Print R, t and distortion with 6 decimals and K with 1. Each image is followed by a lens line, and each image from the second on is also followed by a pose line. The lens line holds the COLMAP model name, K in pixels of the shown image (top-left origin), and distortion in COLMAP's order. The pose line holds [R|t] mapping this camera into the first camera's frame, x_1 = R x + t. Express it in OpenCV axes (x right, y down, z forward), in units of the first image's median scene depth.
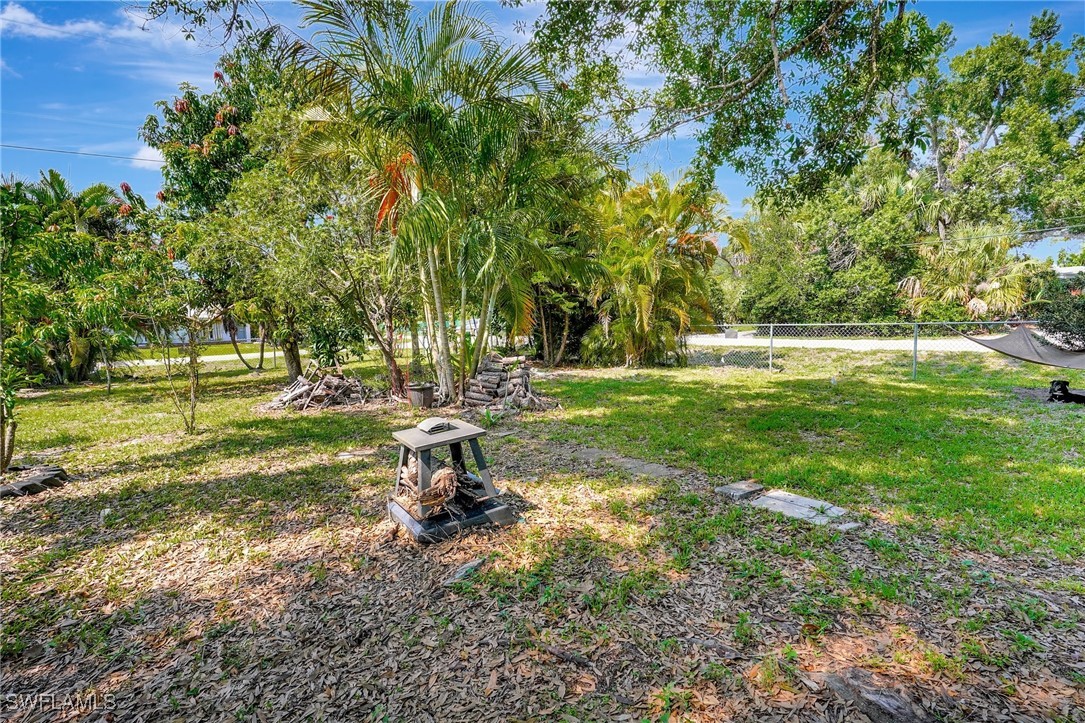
lens RADIAL K [[539.2, 0, 542.1], [0, 539.2, 359.0], [0, 0, 1]] dist [-0.002292, 0.001112]
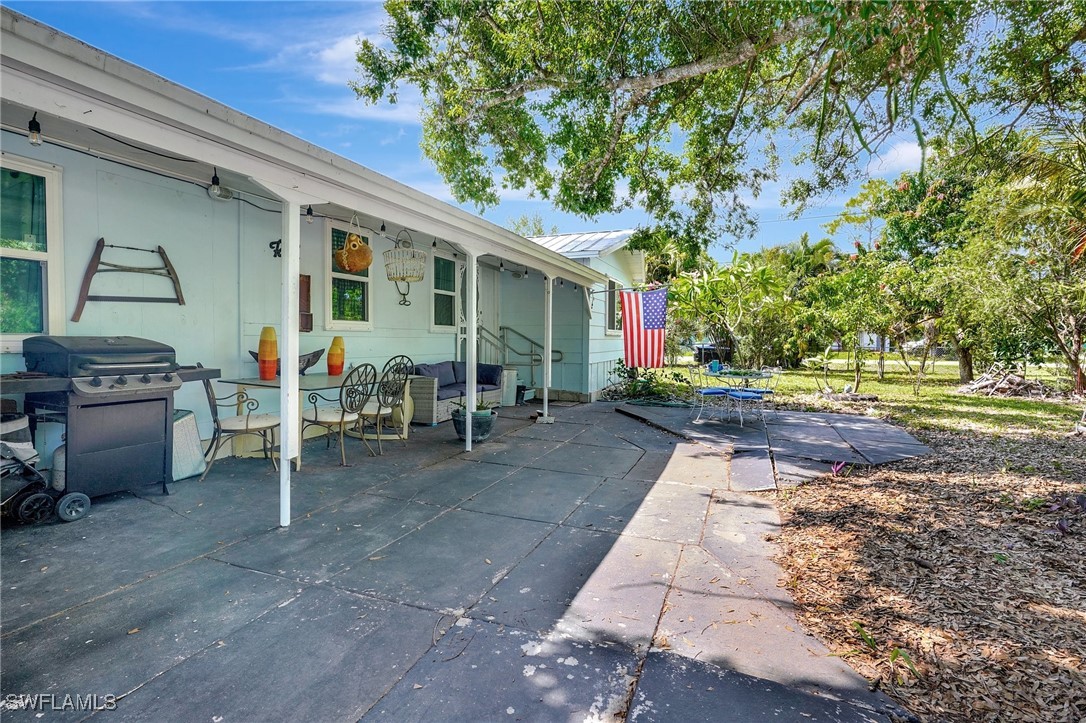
lens RADIAL K [[539.7, 0, 541.5], [0, 539.7, 359.4], [0, 0, 1]] dist [-0.002292, 0.001112]
pose [[0.507435, 0.075498, -0.858376, 0.164093], [-0.093247, 0.995116, 0.032401, 0.059314], [0.856630, 0.063600, 0.511996, -0.710042]]
